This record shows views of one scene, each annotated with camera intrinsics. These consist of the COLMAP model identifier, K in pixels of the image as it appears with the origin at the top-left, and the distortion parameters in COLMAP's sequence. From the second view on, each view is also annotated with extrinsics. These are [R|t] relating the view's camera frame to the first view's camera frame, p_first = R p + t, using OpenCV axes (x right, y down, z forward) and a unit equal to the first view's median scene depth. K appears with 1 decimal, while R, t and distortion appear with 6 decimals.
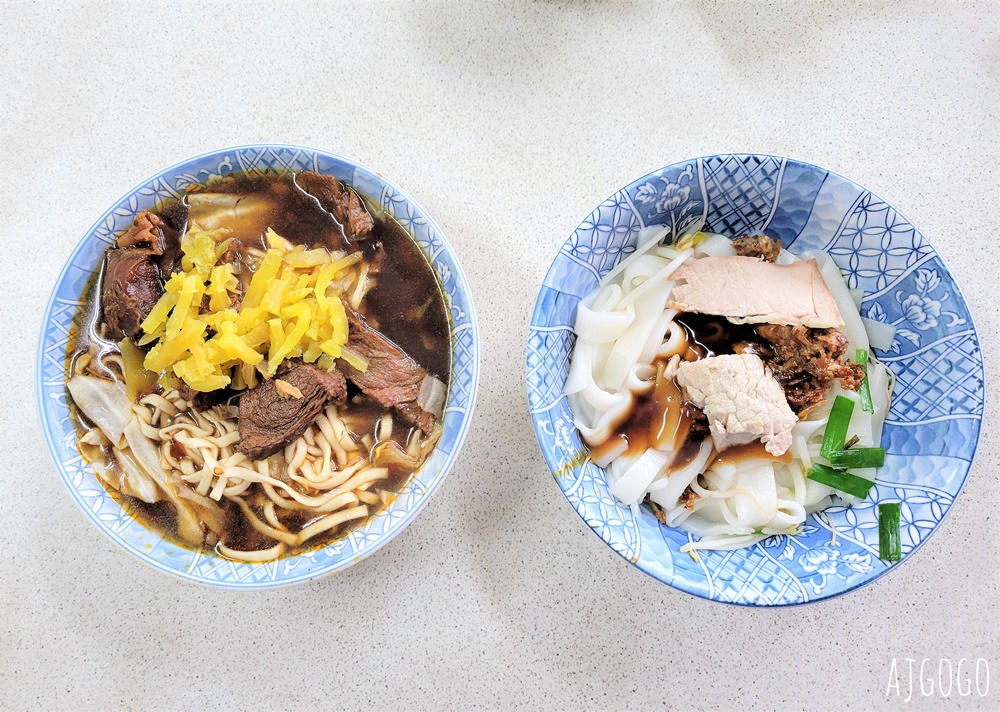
lens RADIAL K [[791.5, 0, 471.0], [0, 791.5, 322.9], [0, 0, 1]] dist [0.014827, -0.004279]
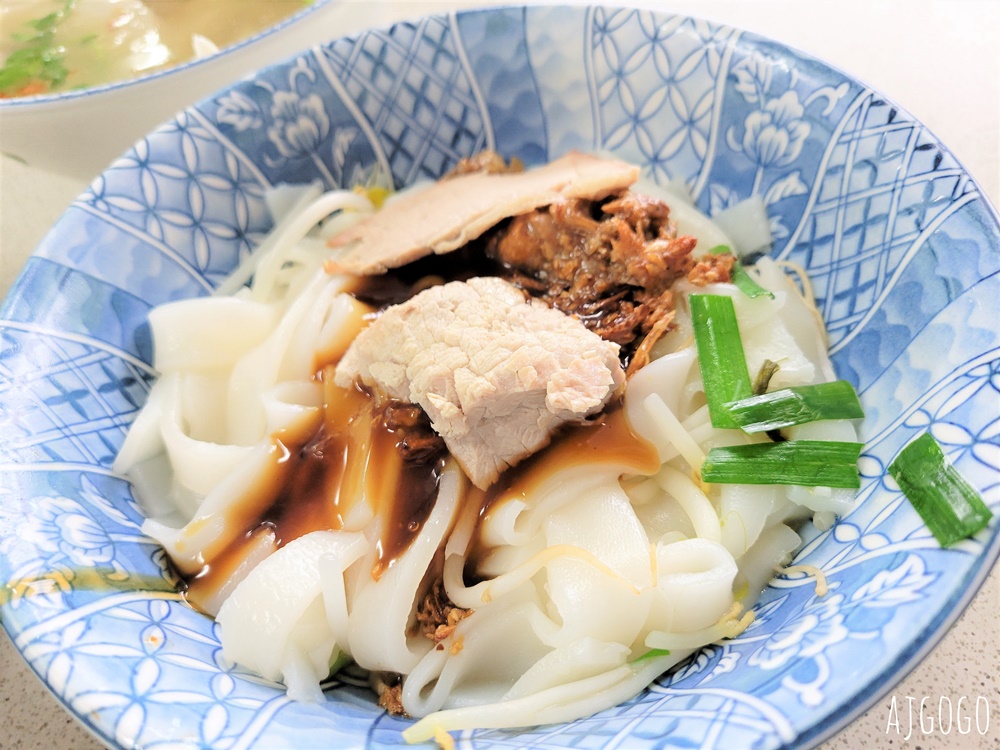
lens RADIAL K [[800.1, 0, 491.0], [0, 800.1, 368.9], [0, 0, 1]] dist [-0.009376, -0.031473]
pose [[0.961925, -0.258014, 0.090163, 0.298639], [0.267543, 0.821468, -0.503598, 0.325901], [0.055870, 0.508546, 0.859220, 0.618460]]
